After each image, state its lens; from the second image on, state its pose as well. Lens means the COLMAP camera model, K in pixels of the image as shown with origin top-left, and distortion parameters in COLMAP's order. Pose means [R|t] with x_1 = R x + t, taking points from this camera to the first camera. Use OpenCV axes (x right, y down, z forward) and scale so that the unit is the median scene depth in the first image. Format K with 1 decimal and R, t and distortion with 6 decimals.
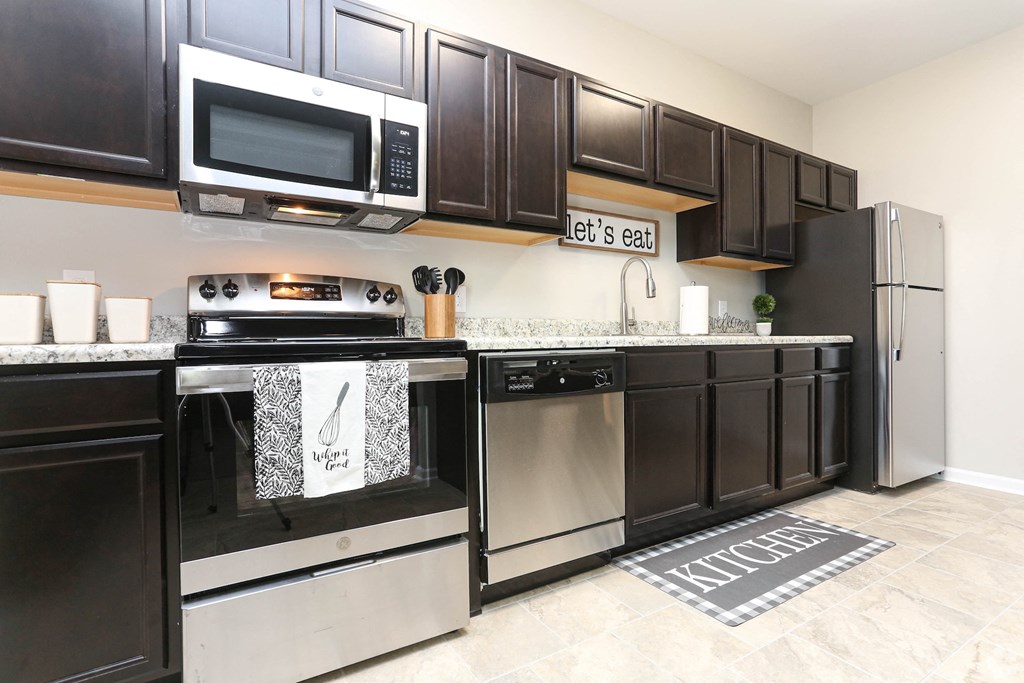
lens RADIAL K [[493.0, 0, 504.5], [0, 493.0, 336.6], [0, 0, 1]] dist [-0.017871, 0.006752]
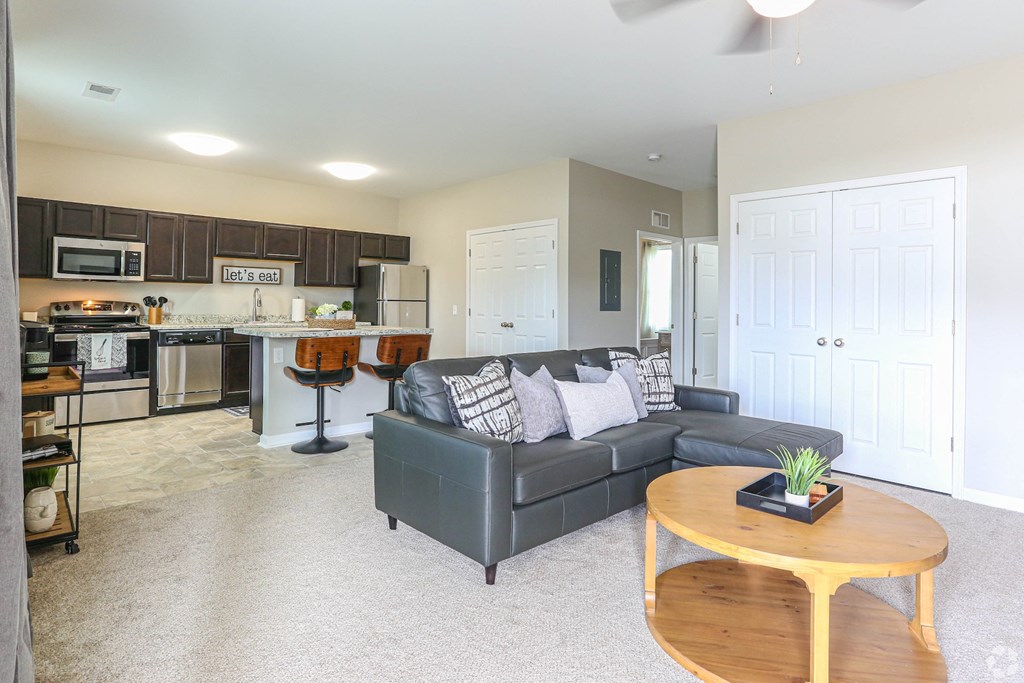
lens RADIAL K [[561.2, 0, 446.6], [0, 561.2, 293.5], [0, 0, 1]] dist [0.043987, 0.001936]
pose [[0.991308, 0.012986, 0.130920, 1.183413], [-0.009754, 0.999632, -0.025304, -0.115703], [-0.131200, 0.023807, 0.991070, -2.567052]]
